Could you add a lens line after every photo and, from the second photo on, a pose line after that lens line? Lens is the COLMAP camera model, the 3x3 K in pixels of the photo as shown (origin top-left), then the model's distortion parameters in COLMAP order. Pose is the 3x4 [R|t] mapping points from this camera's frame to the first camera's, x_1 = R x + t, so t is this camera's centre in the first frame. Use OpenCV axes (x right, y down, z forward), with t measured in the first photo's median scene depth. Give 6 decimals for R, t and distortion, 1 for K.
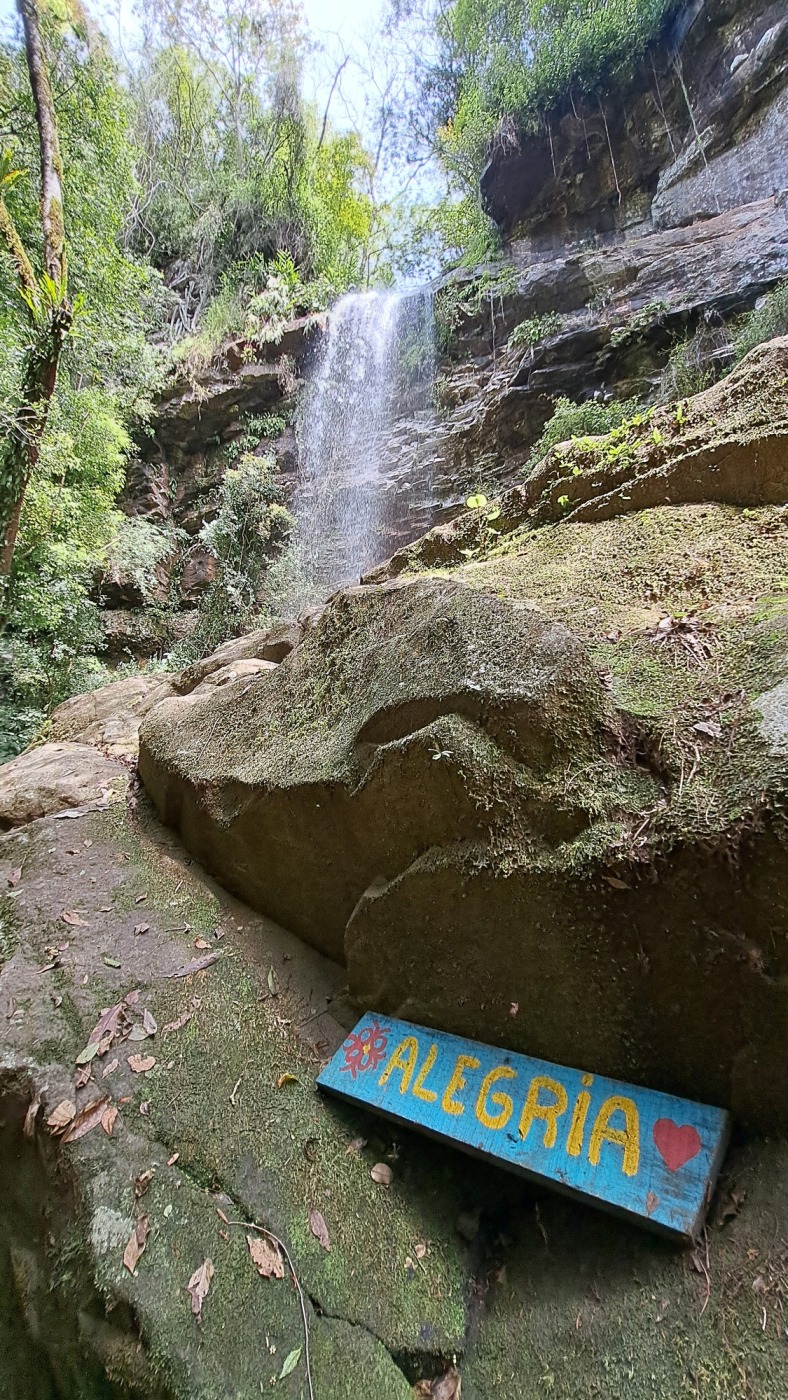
lens RADIAL K [[557.8, 0, 394.0], [0, 557.8, 700.0], [0, 0, 1]] dist [-0.000906, -0.000079]
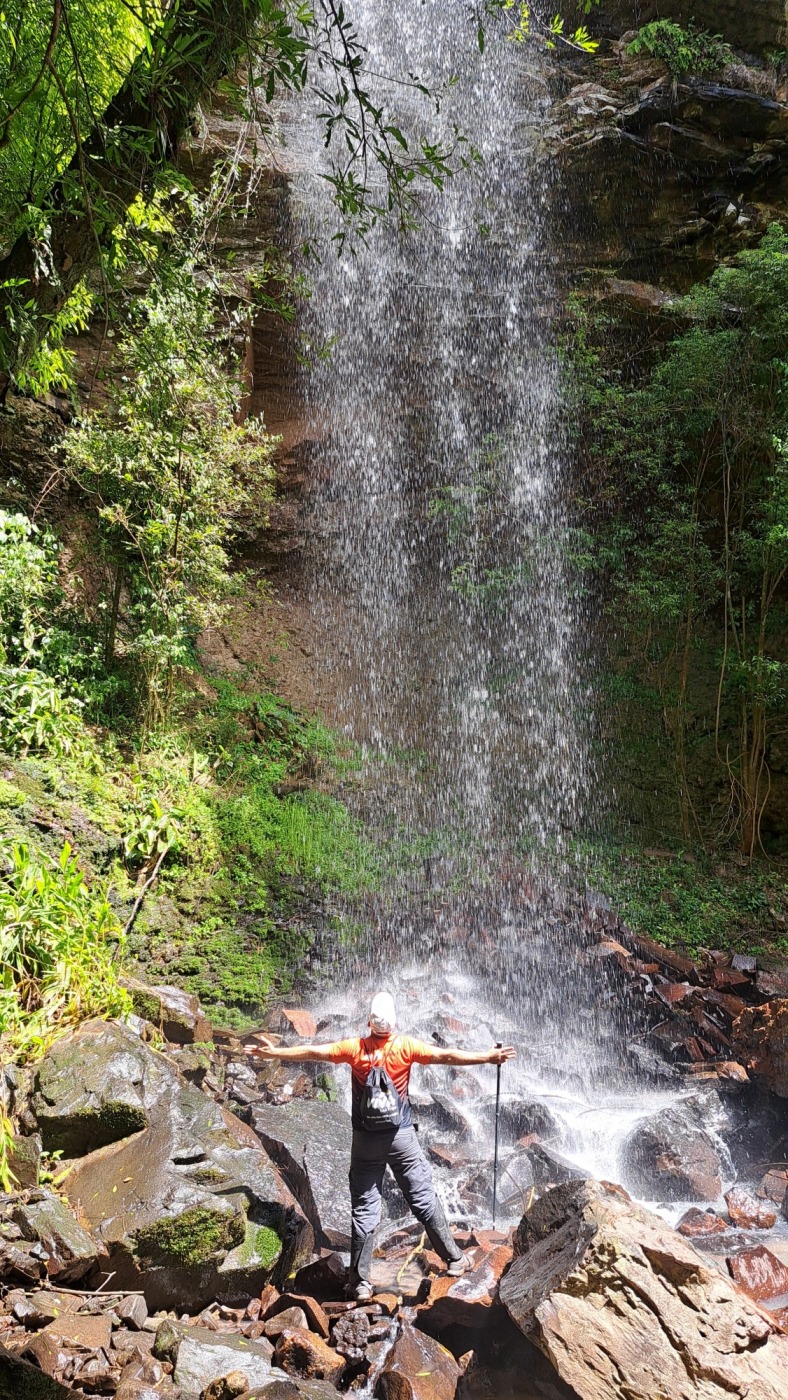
lens RADIAL K [[1017.2, 0, 397.4], [0, 1017.2, 730.5], [0, 0, 1]] dist [0.030531, -0.000614]
pose [[0.774508, 0.058676, 0.629837, -0.559035], [-0.153398, 0.983390, 0.097019, -0.022024], [-0.613683, -0.171758, 0.770644, 0.210783]]
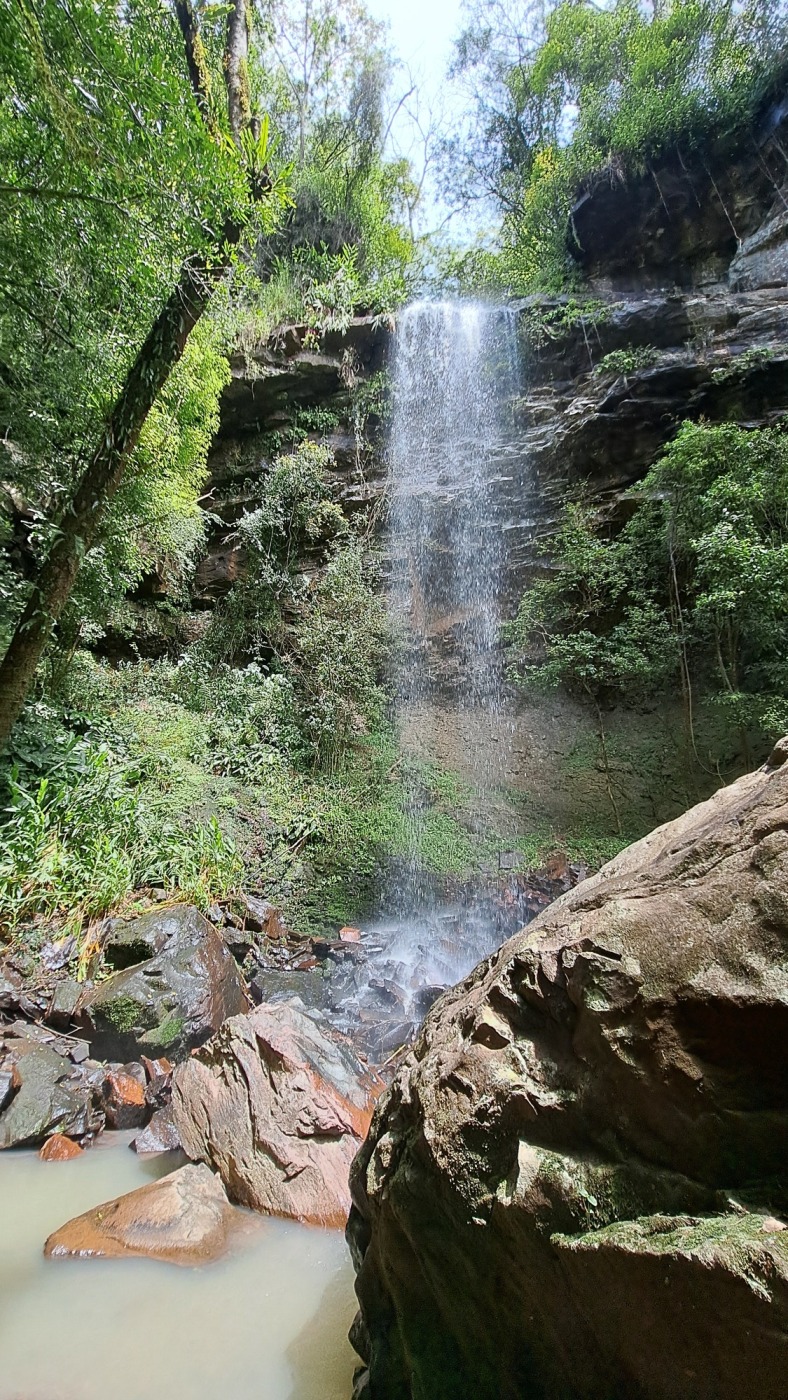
lens RADIAL K [[557.8, 0, 394.0], [0, 557.8, 700.0], [0, 0, 1]] dist [-0.000906, -0.000079]
pose [[0.984465, 0.075979, 0.158291, -0.241789], [-0.062498, 0.994115, -0.088478, 0.044230], [-0.164082, 0.077211, 0.983420, 0.129107]]
